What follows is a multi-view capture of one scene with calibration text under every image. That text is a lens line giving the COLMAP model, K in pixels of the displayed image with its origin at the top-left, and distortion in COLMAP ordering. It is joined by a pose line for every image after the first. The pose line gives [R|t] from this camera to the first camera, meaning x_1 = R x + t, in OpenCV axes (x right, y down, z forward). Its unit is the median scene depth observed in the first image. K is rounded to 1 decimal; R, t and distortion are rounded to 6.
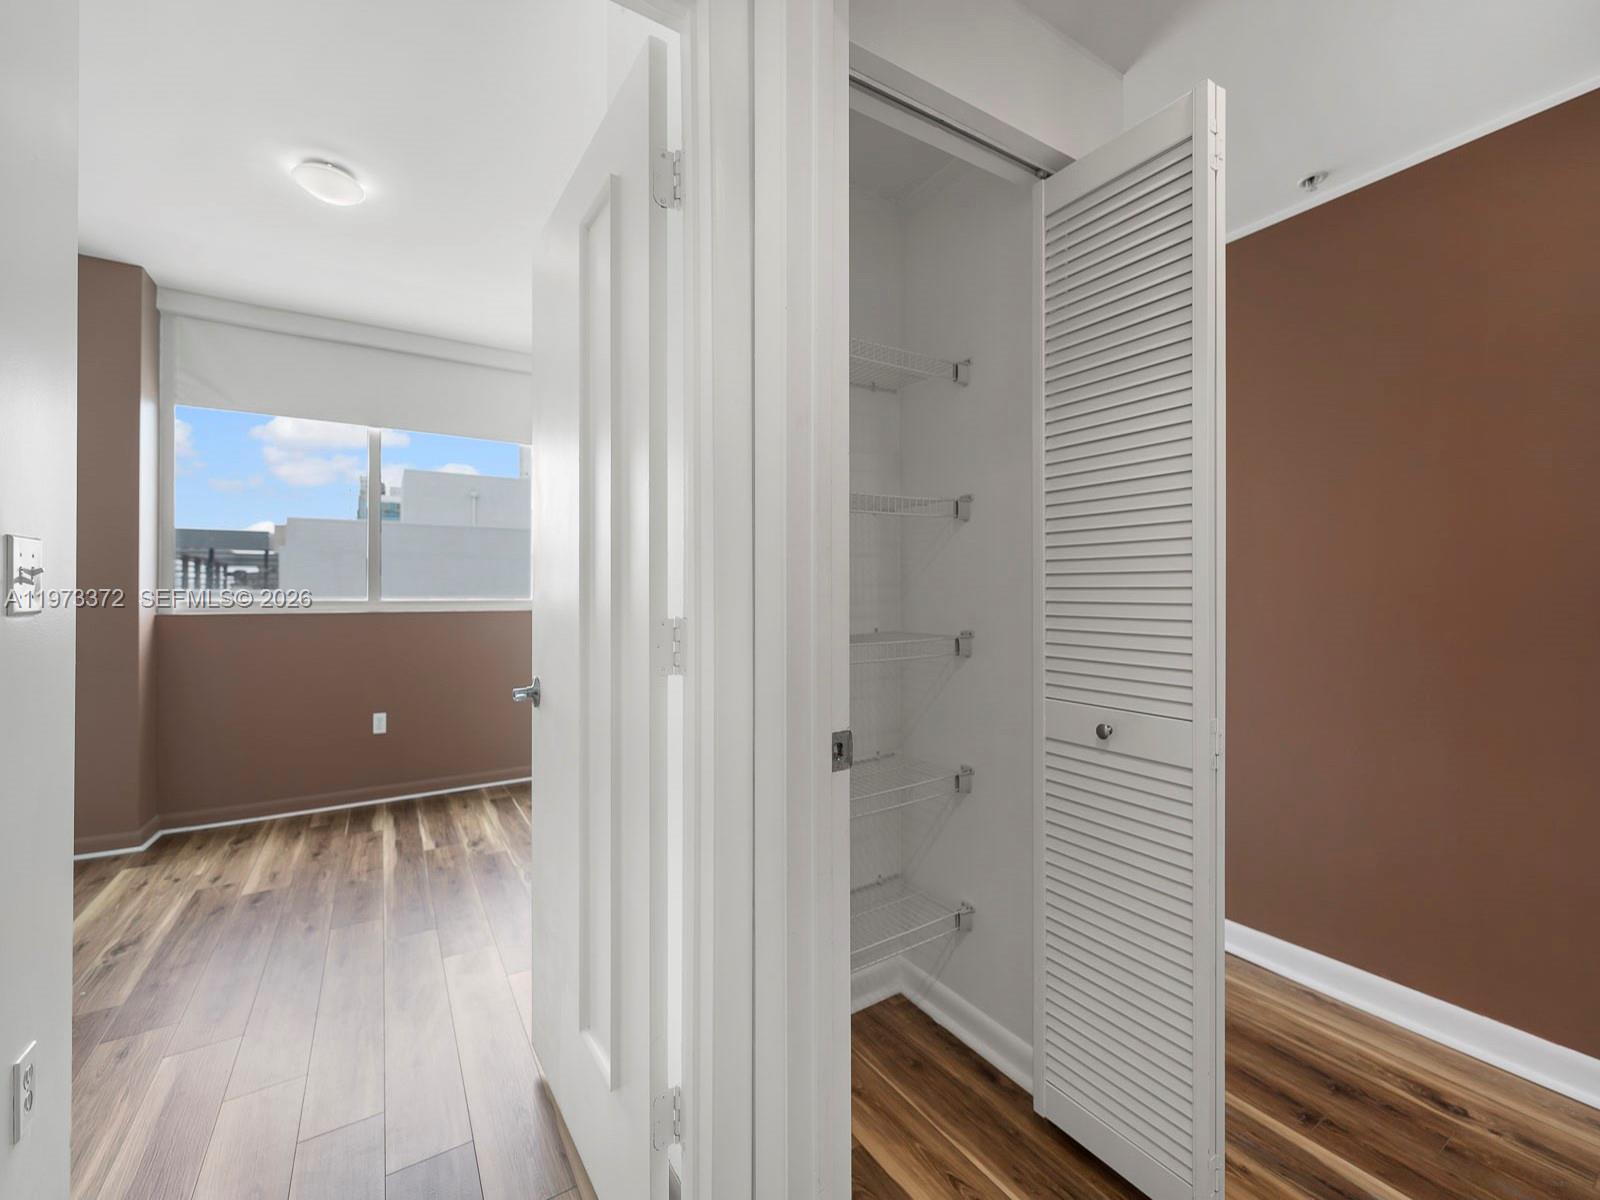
lens RADIAL K [[672.2, 0, 791.4], [0, 672.2, 590.2], [0, 0, 1]] dist [0.001797, 0.000353]
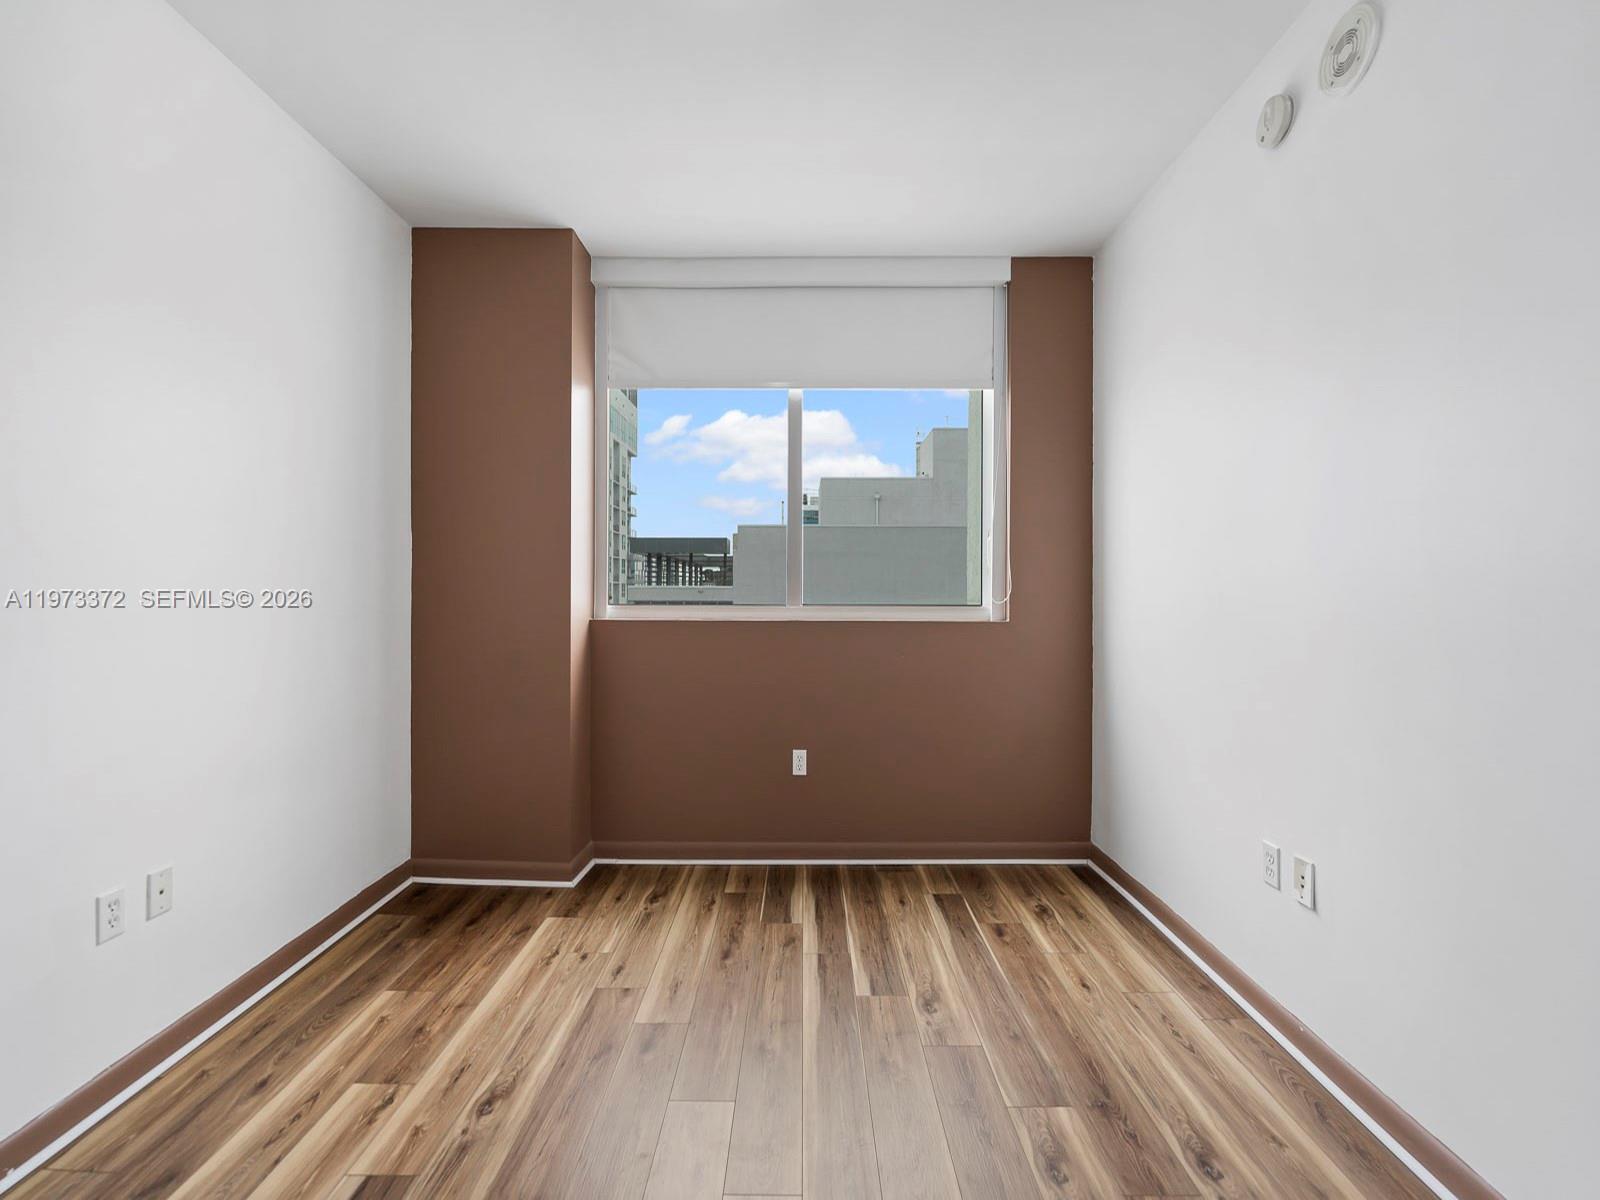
lens RADIAL K [[657.5, 0, 799.1], [0, 657.5, 608.6], [0, 0, 1]] dist [-0.000631, -0.000234]
pose [[0.850045, 0.020054, -0.526329, -0.243745], [-0.001446, 0.999360, 0.035742, -0.012067], [0.526709, -0.029621, 0.849530, 0.405262]]
